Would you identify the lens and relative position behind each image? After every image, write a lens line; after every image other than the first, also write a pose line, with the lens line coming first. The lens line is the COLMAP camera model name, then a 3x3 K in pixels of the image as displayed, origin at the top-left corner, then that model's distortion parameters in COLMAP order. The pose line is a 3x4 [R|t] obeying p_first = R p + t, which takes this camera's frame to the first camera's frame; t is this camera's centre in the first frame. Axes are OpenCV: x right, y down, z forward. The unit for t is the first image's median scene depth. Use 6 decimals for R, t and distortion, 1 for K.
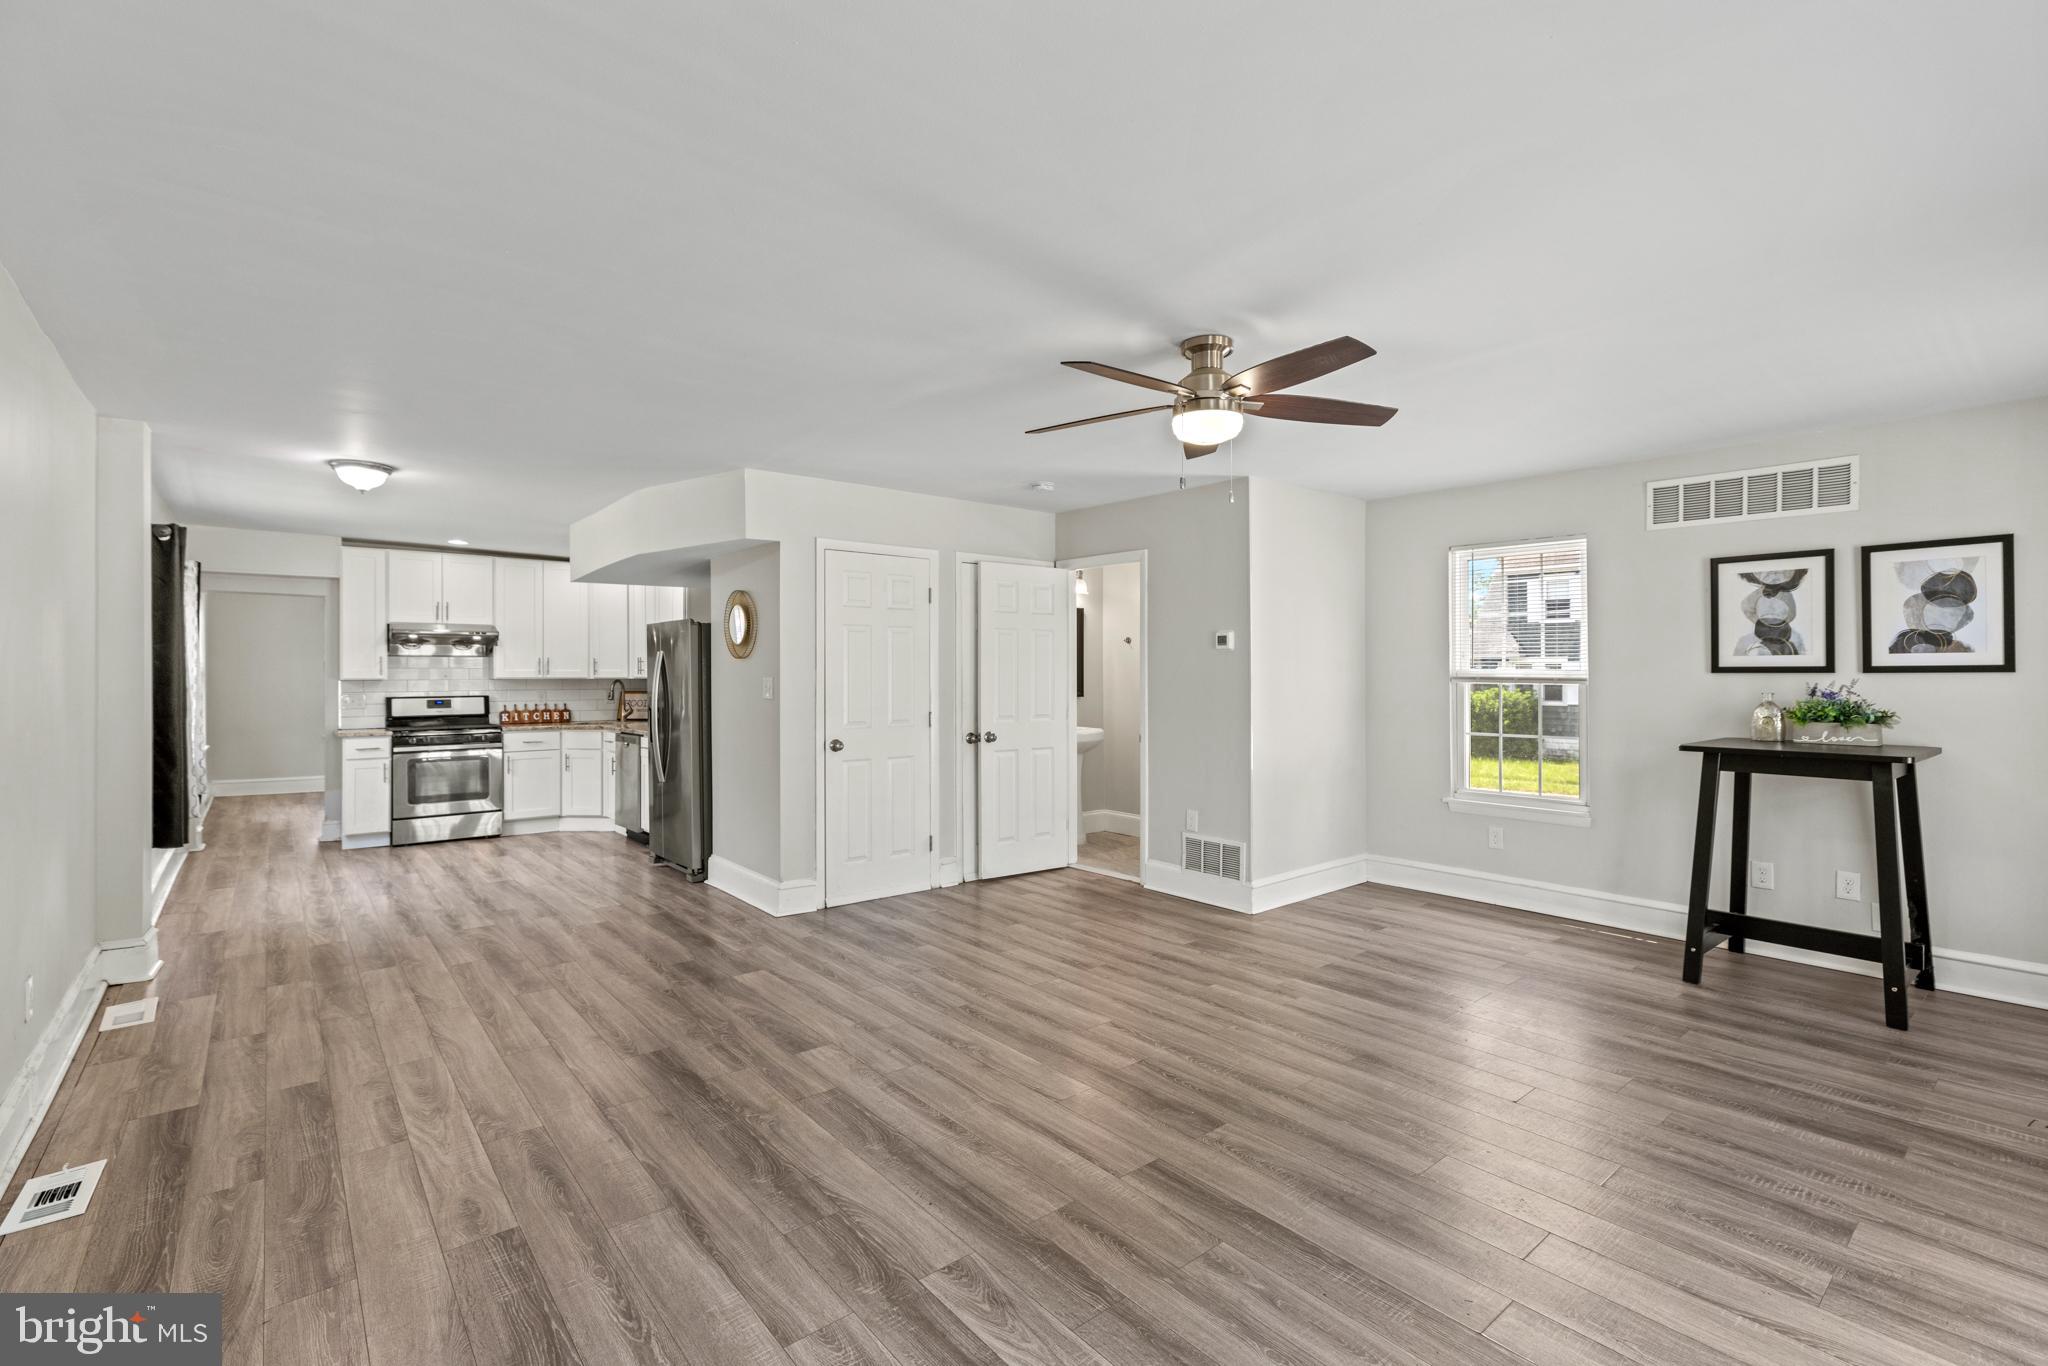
lens RADIAL K [[910.1, 0, 1033.0], [0, 910.1, 687.6], [0, 0, 1]] dist [0.003857, -0.000677]
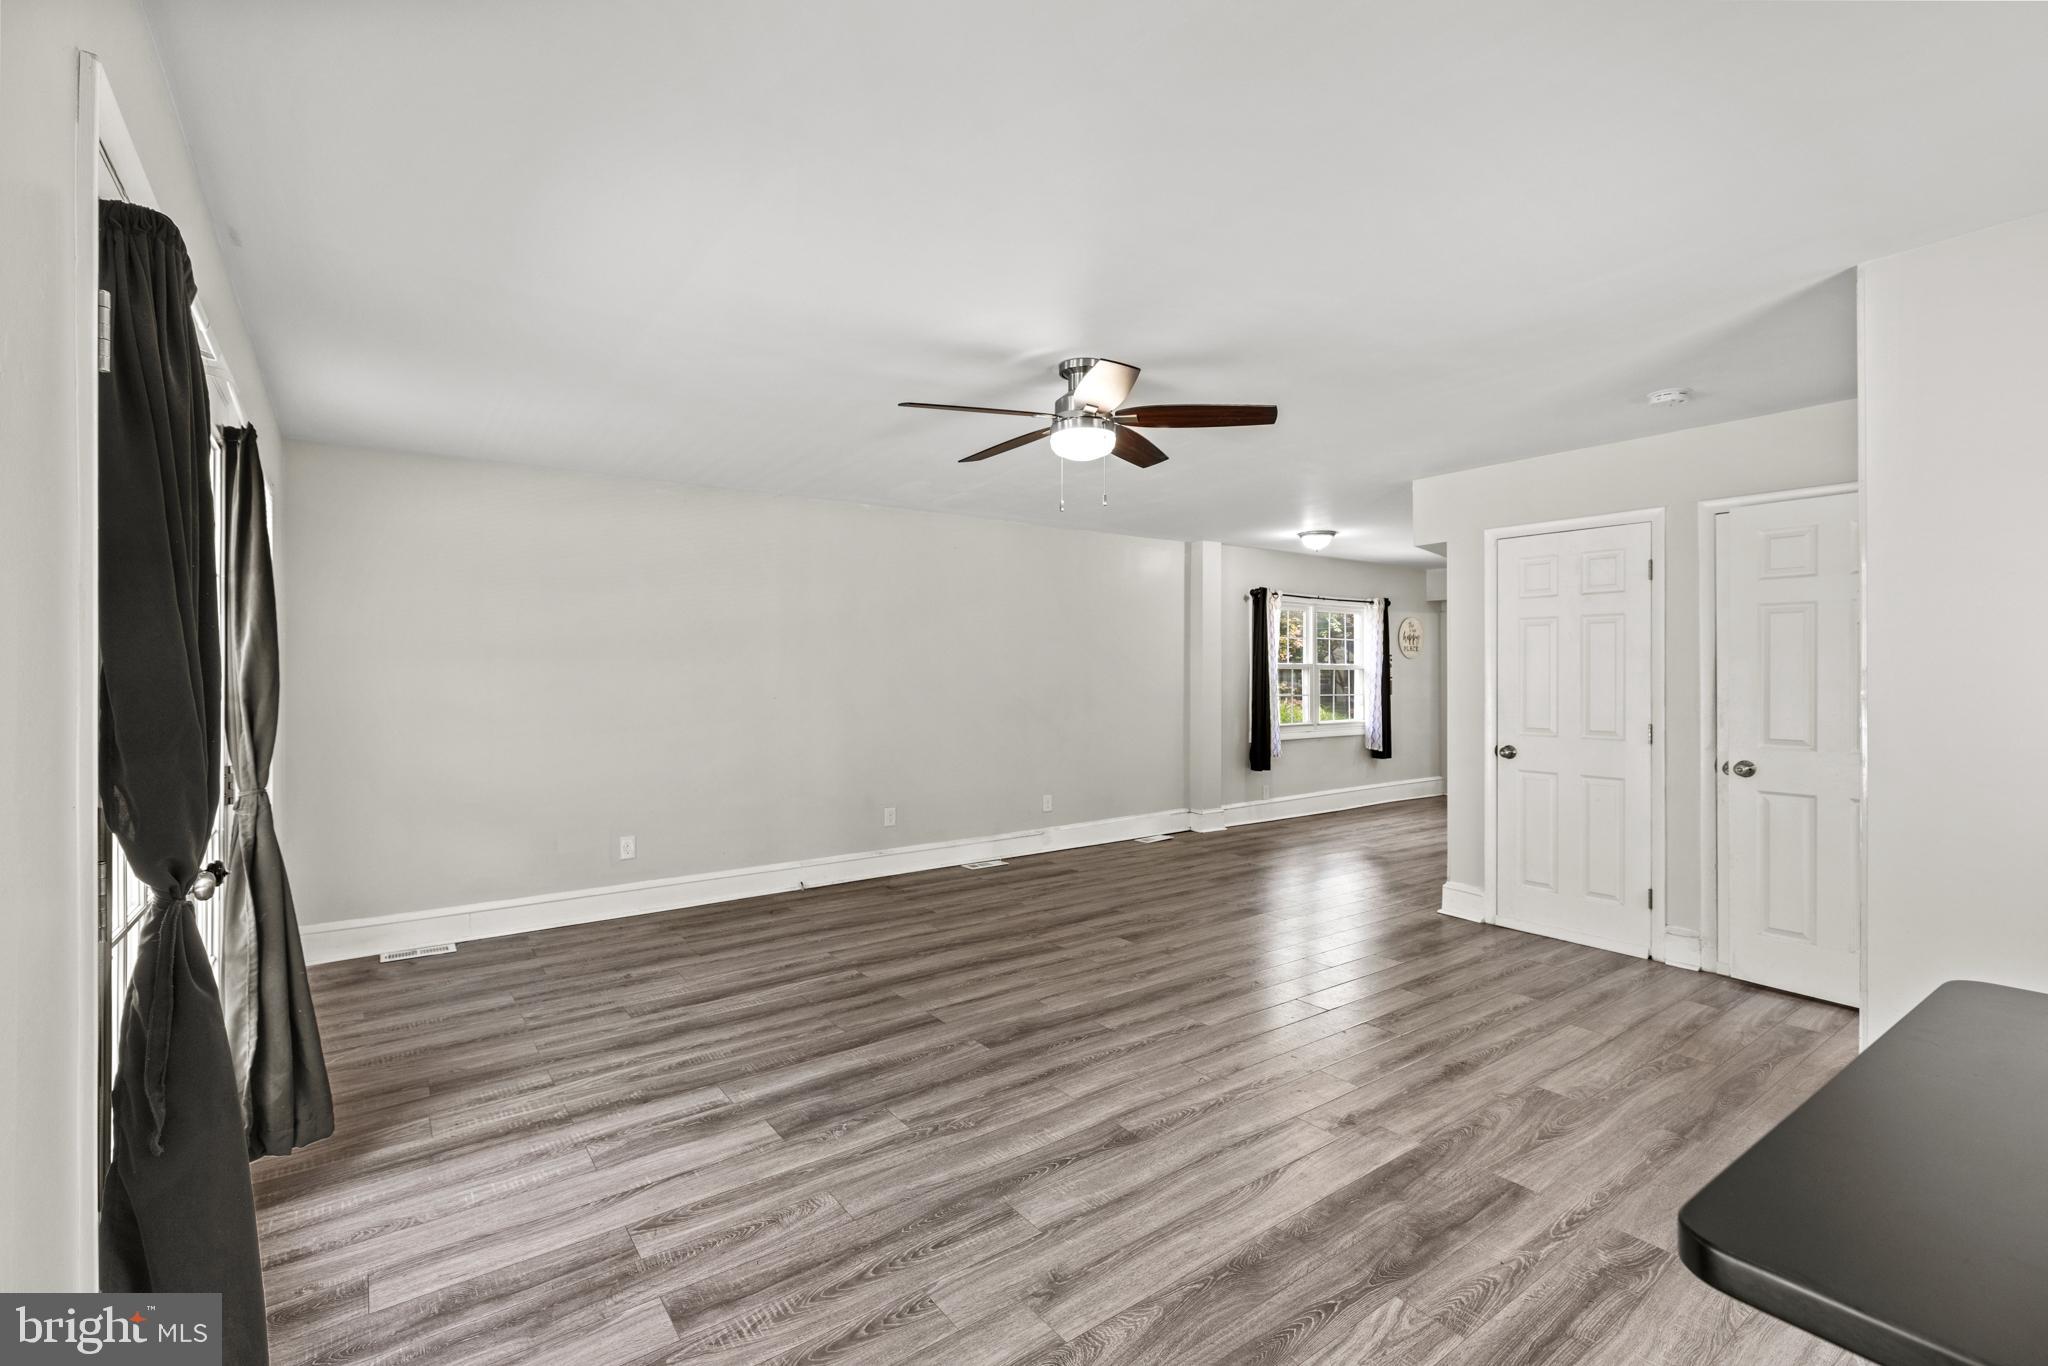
lens RADIAL K [[910.1, 0, 1024.9], [0, 910.1, 675.1], [0, 0, 1]] dist [0.003857, -0.000677]
pose [[-0.065654, 0.002244, -0.997840, 1.081822], [-0.013027, 0.999910, 0.003106, -0.014186], [0.997757, 0.013203, -0.065619, 0.860858]]
